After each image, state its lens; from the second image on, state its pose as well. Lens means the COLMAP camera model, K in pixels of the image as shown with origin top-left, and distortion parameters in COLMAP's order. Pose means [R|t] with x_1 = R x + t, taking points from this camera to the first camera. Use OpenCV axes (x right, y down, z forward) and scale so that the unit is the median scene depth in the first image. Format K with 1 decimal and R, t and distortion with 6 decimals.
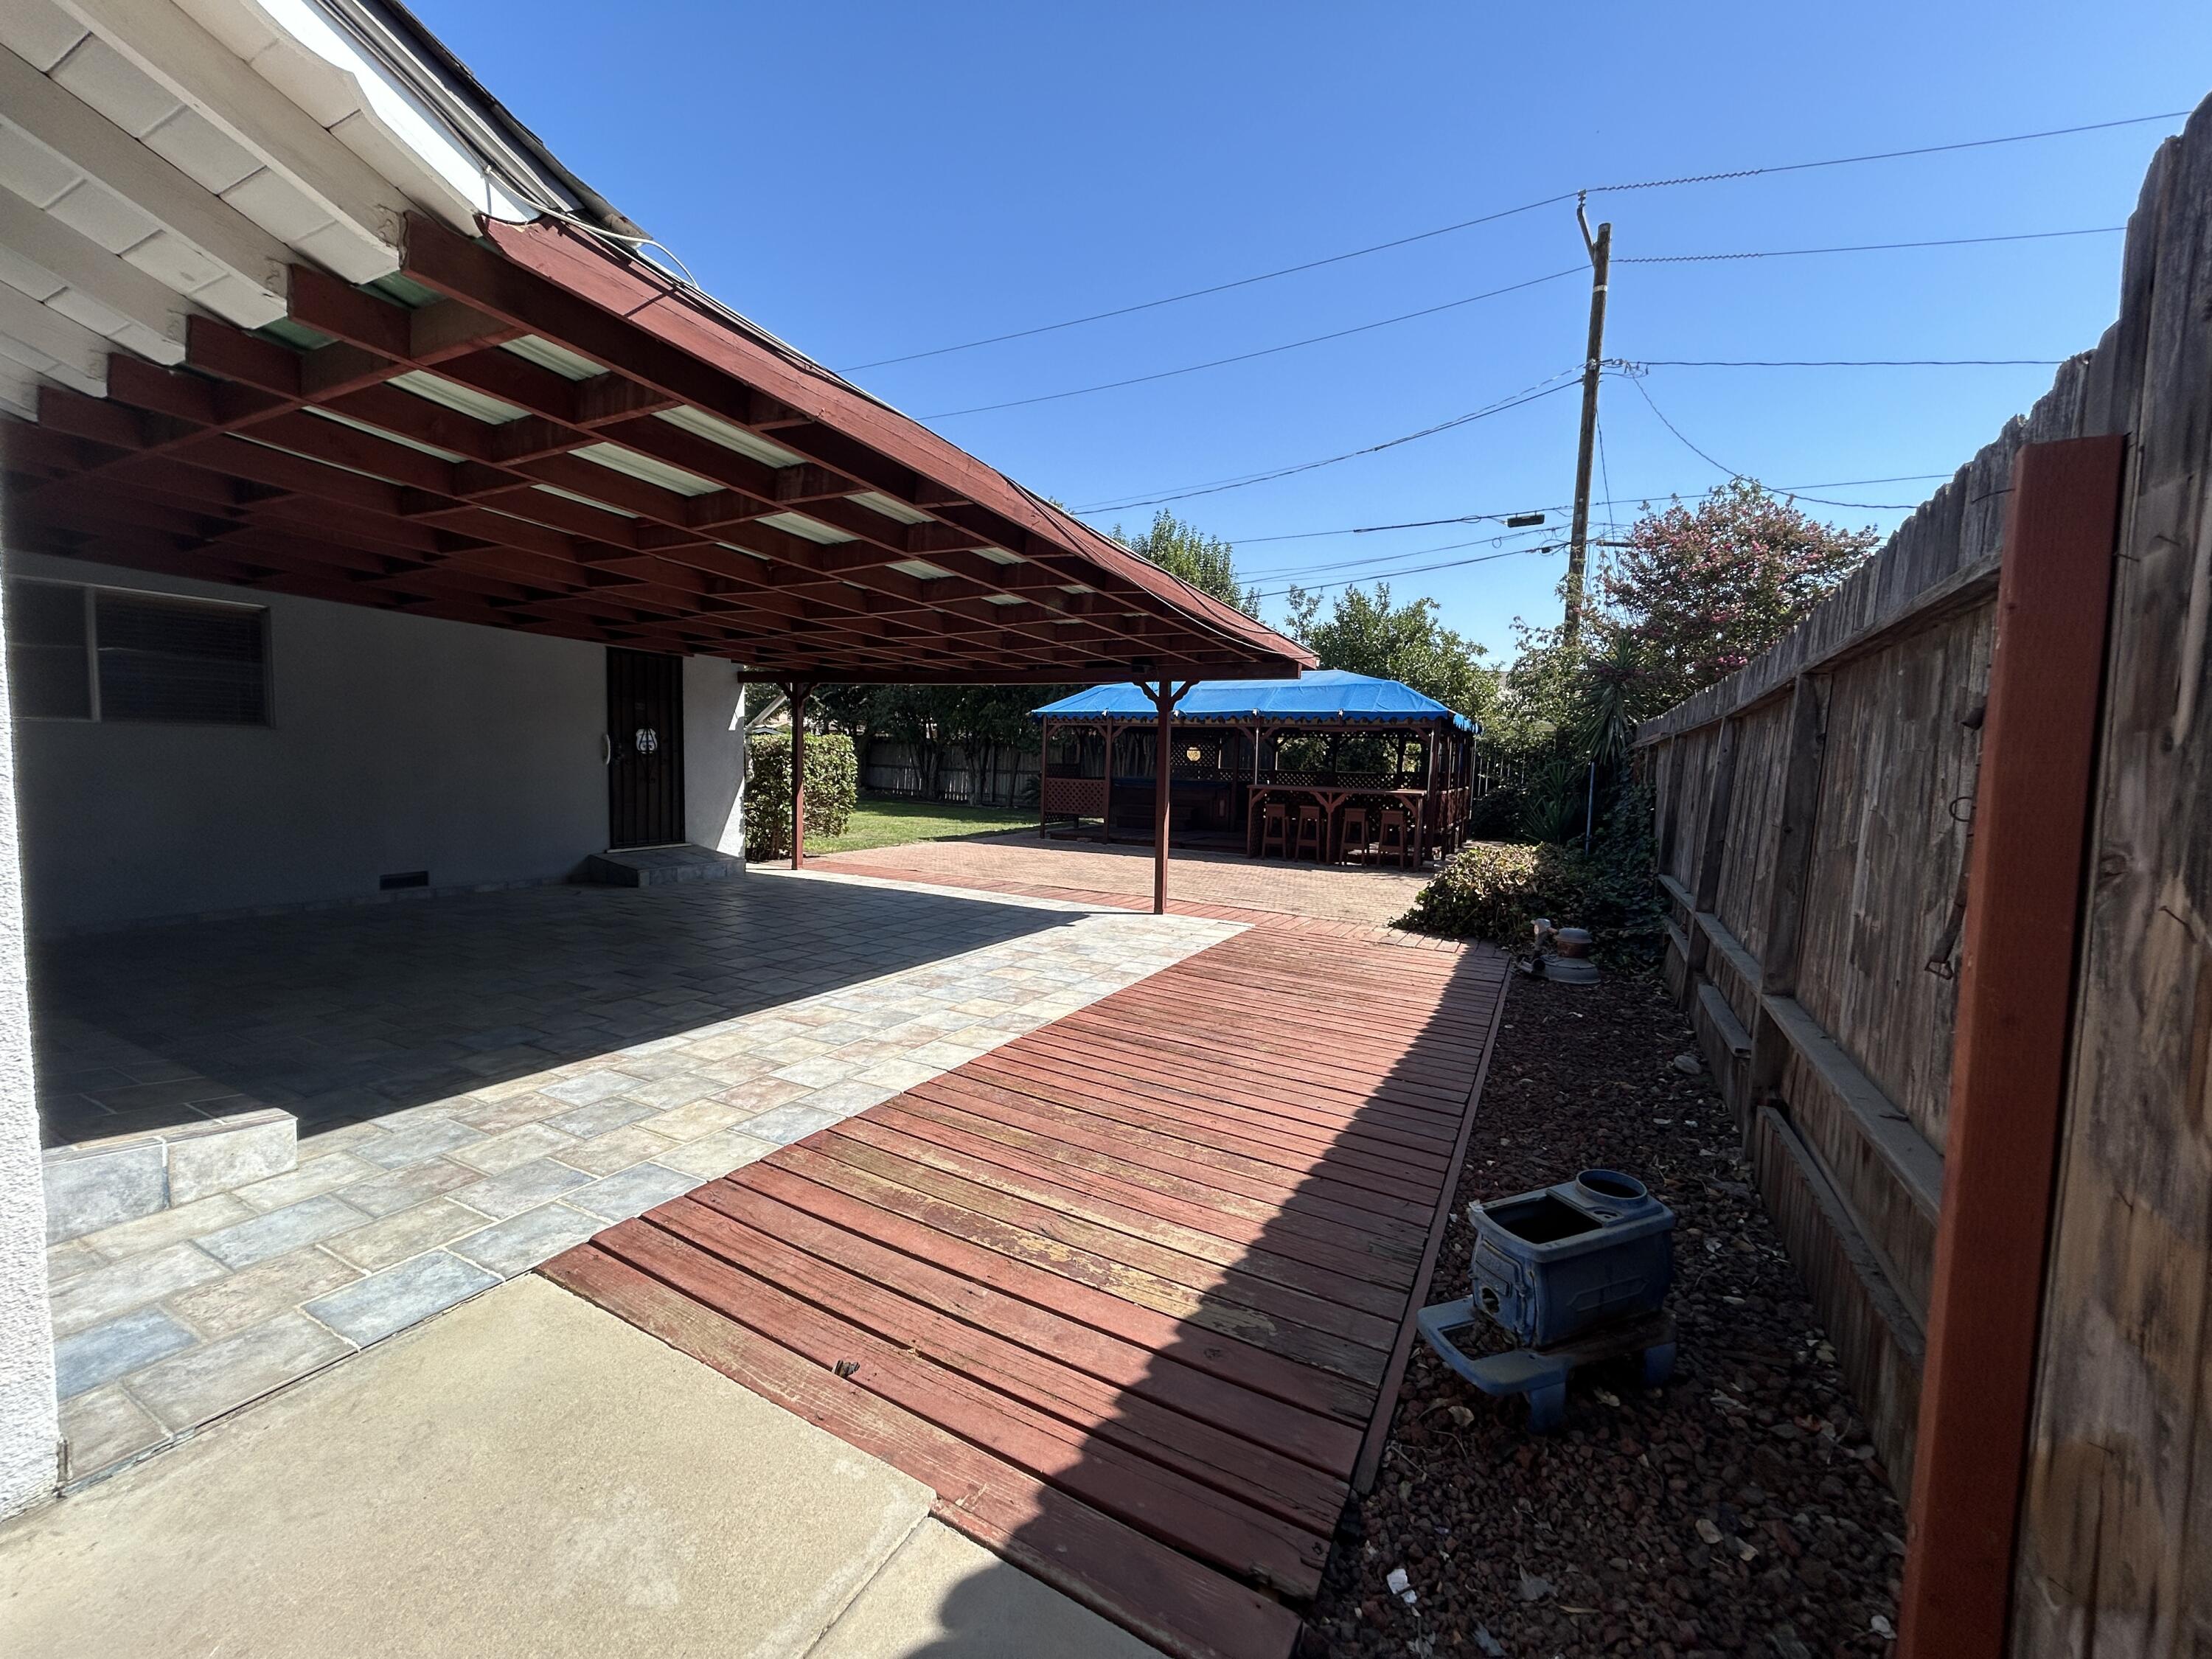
lens RADIAL K [[886.5, 0, 1099.0], [0, 886.5, 824.0], [0, 0, 1]] dist [0.002608, -0.001102]
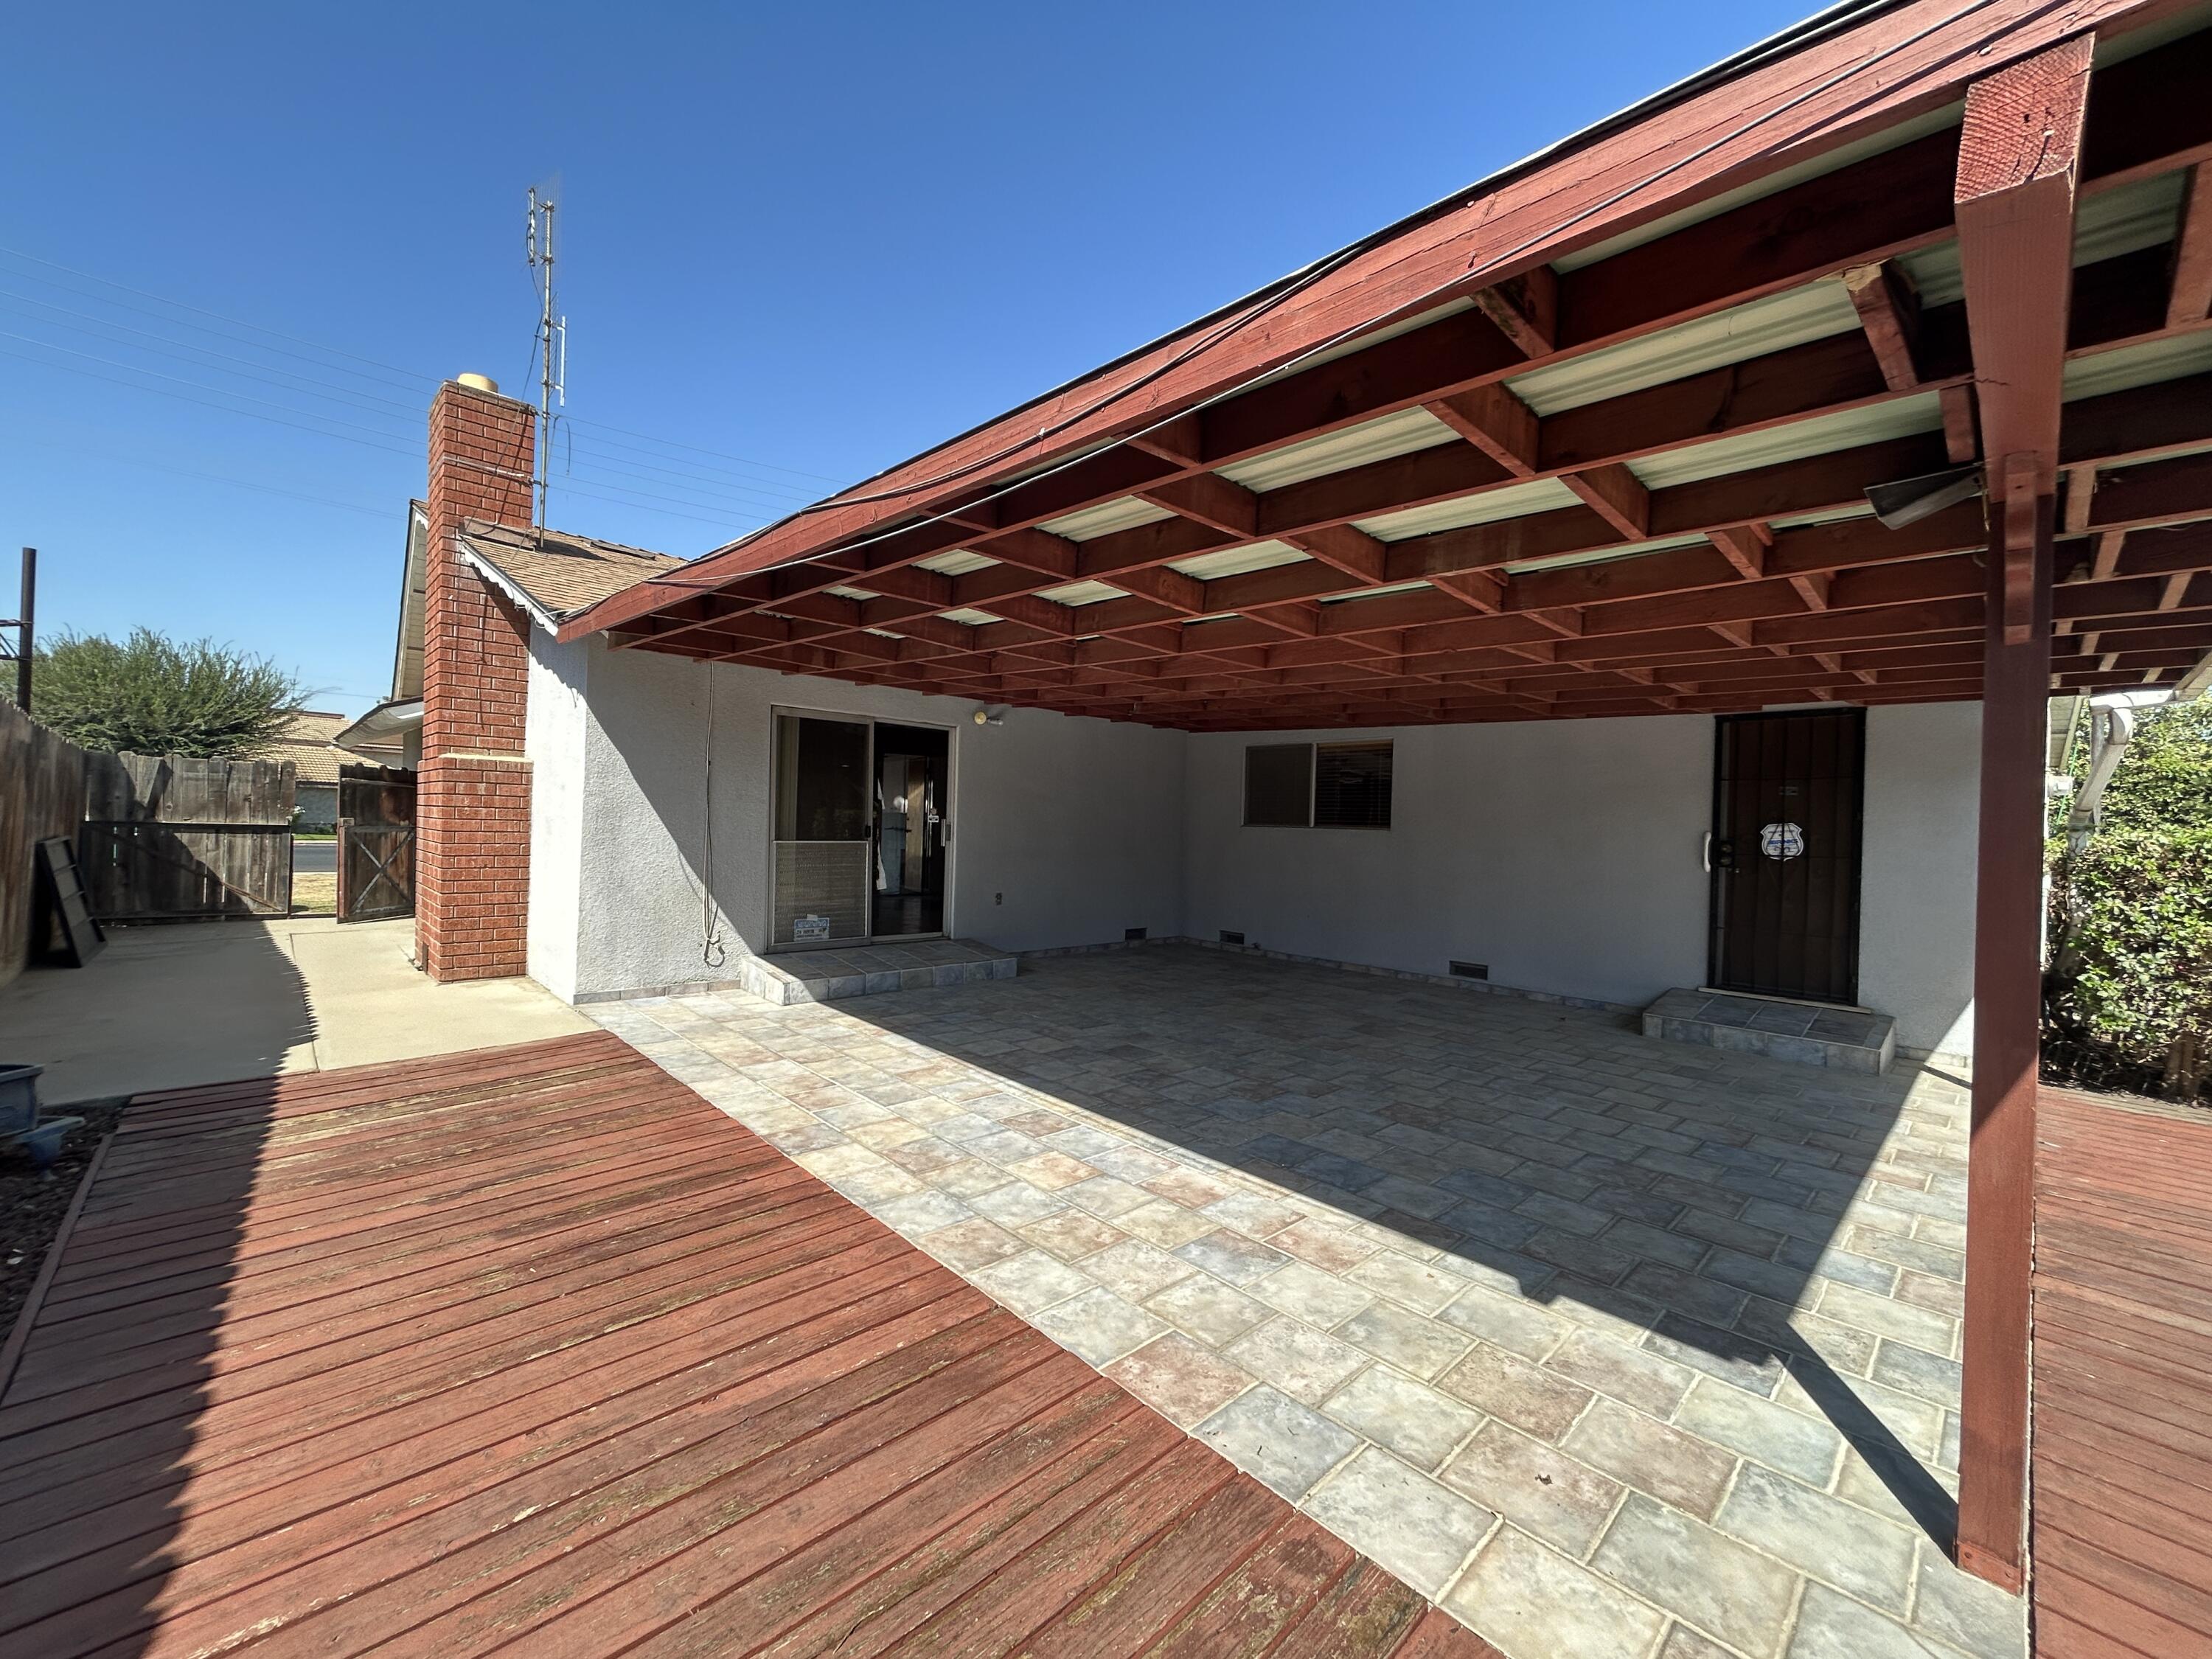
lens RADIAL K [[886.5, 0, 1100.8], [0, 886.5, 825.9], [0, 0, 1]] dist [0.002608, -0.001102]
pose [[-0.319647, -0.035655, -0.946866, 0.294017], [-0.110531, 0.993873, -0.000112, -0.046856], [0.941068, 0.104622, -0.321629, 0.712864]]
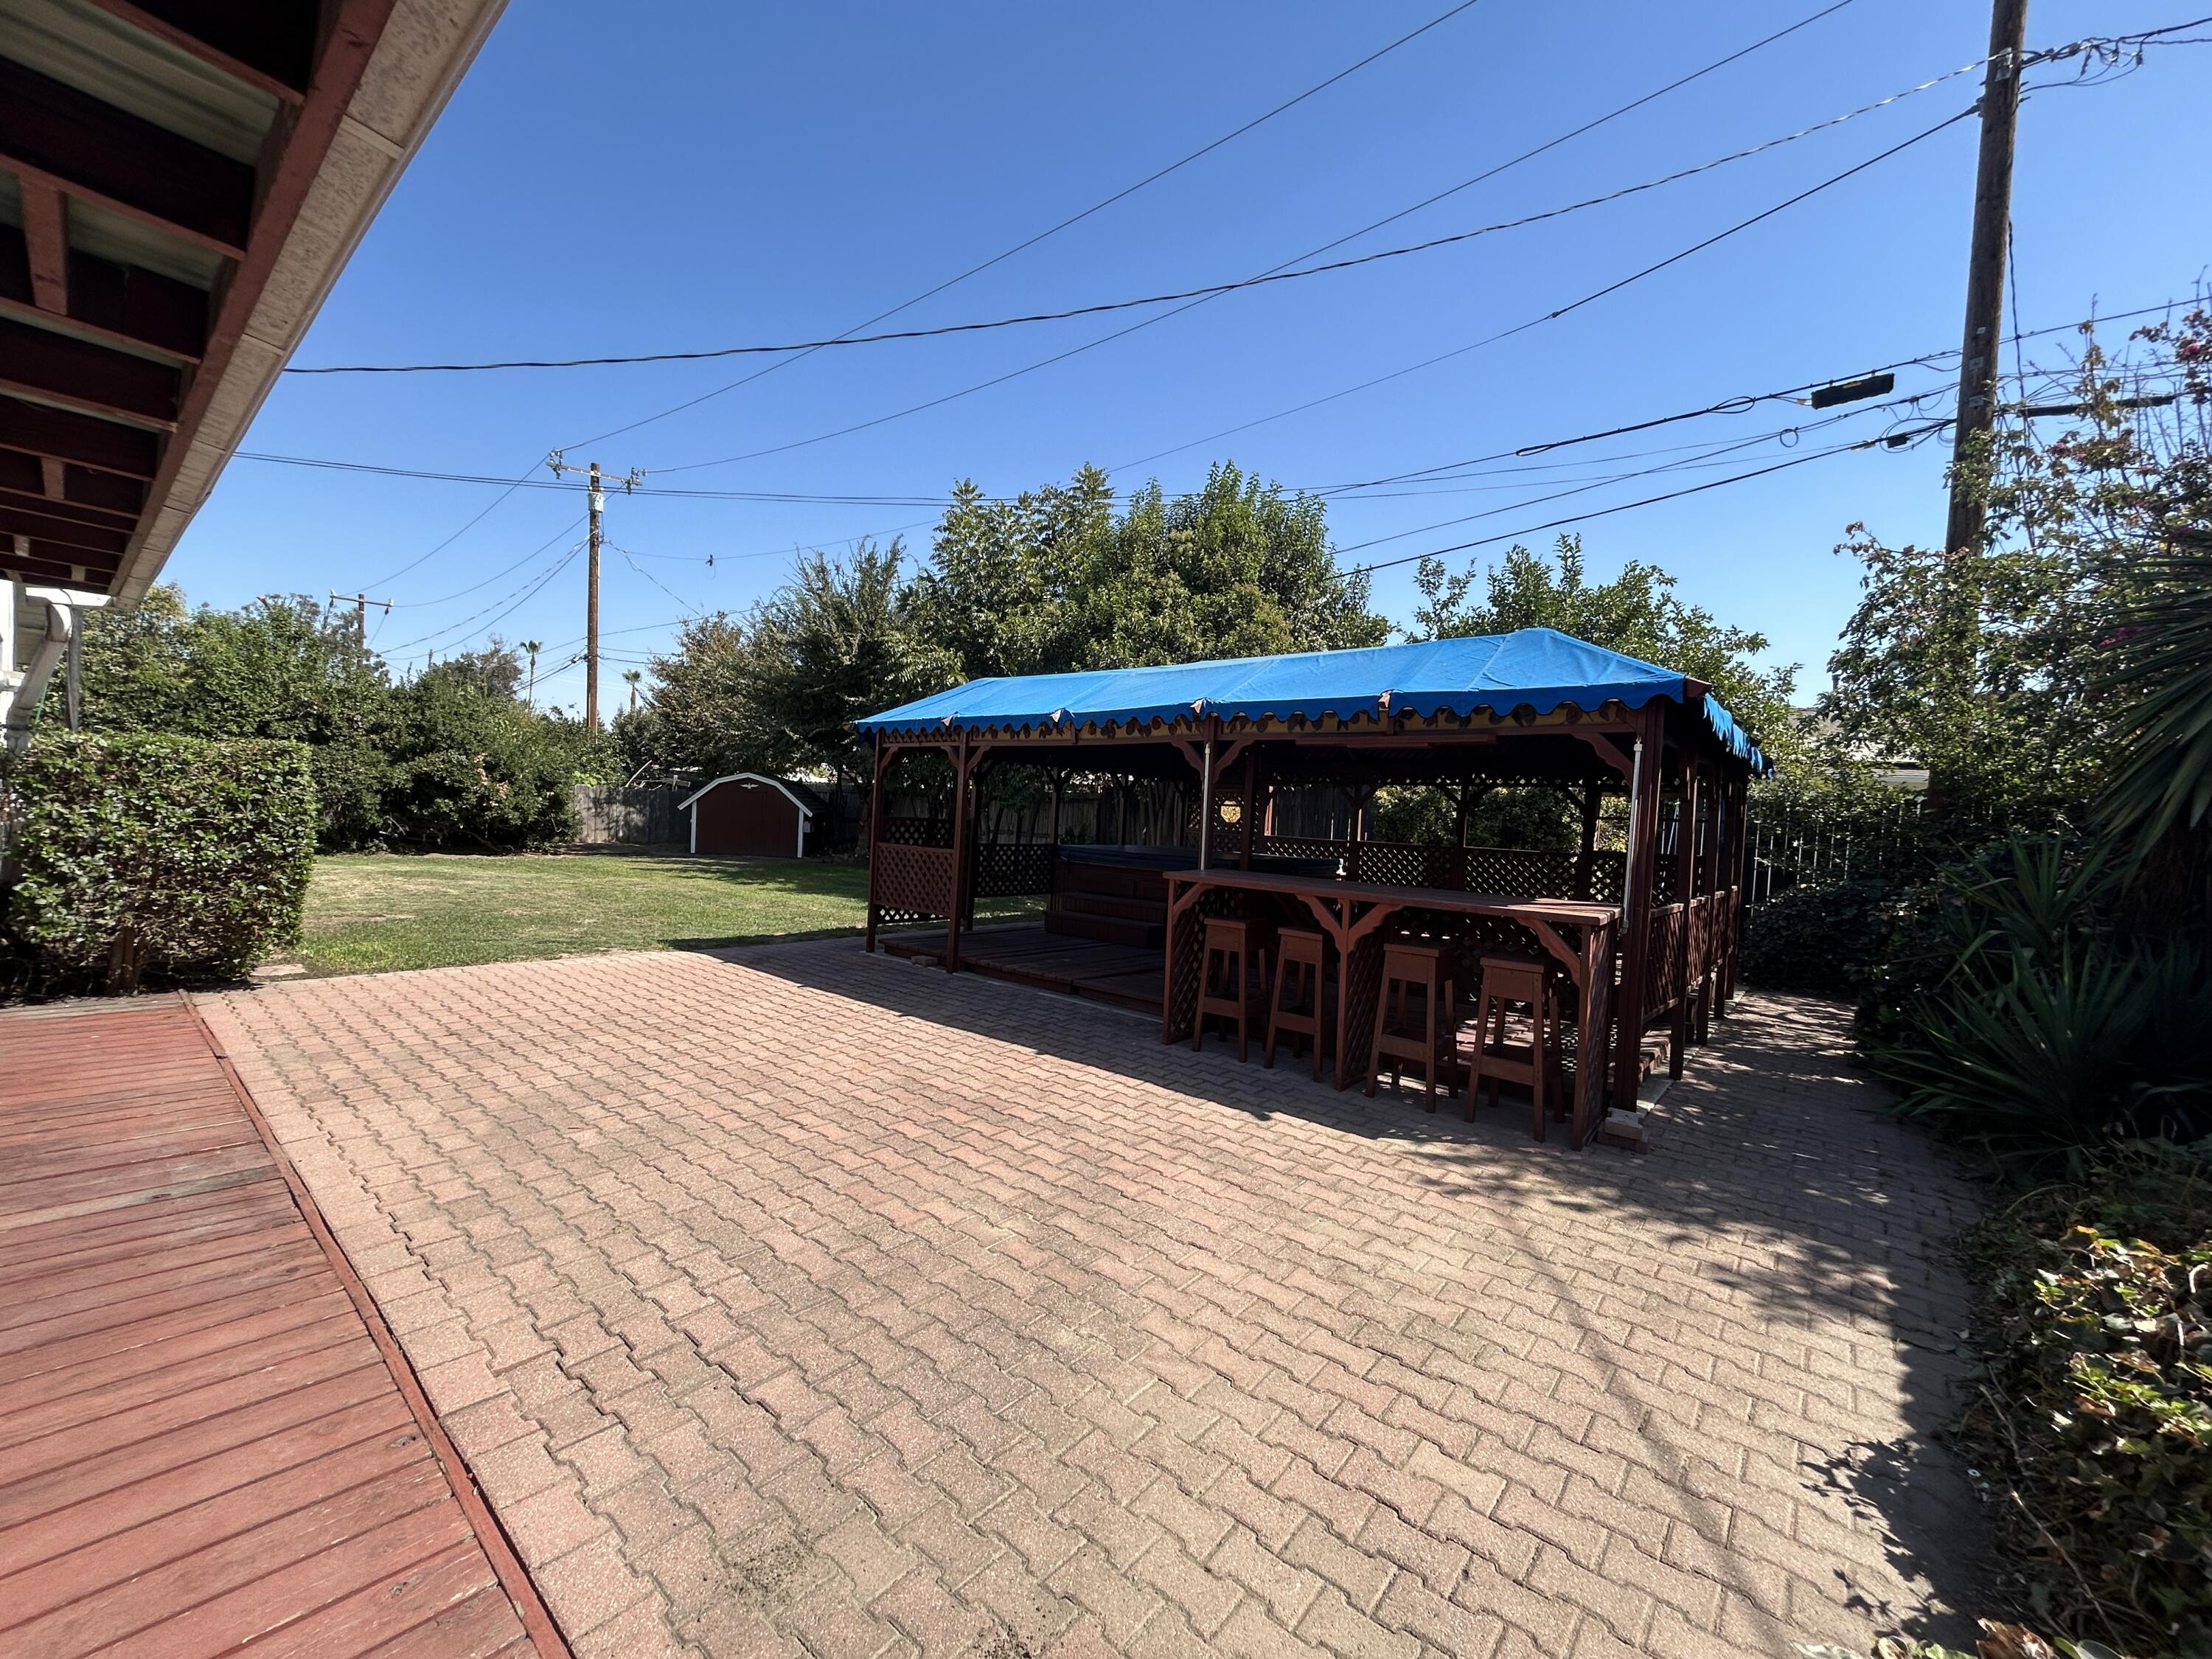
lens RADIAL K [[886.5, 0, 1102.5], [0, 886.5, 830.6], [0, 0, 1]] dist [0.002608, -0.001102]
pose [[0.976904, 0.025721, -0.212126, 0.296668], [-0.039700, 0.997292, -0.061903, -0.046587], [0.209959, 0.068895, 0.975280, 0.746411]]
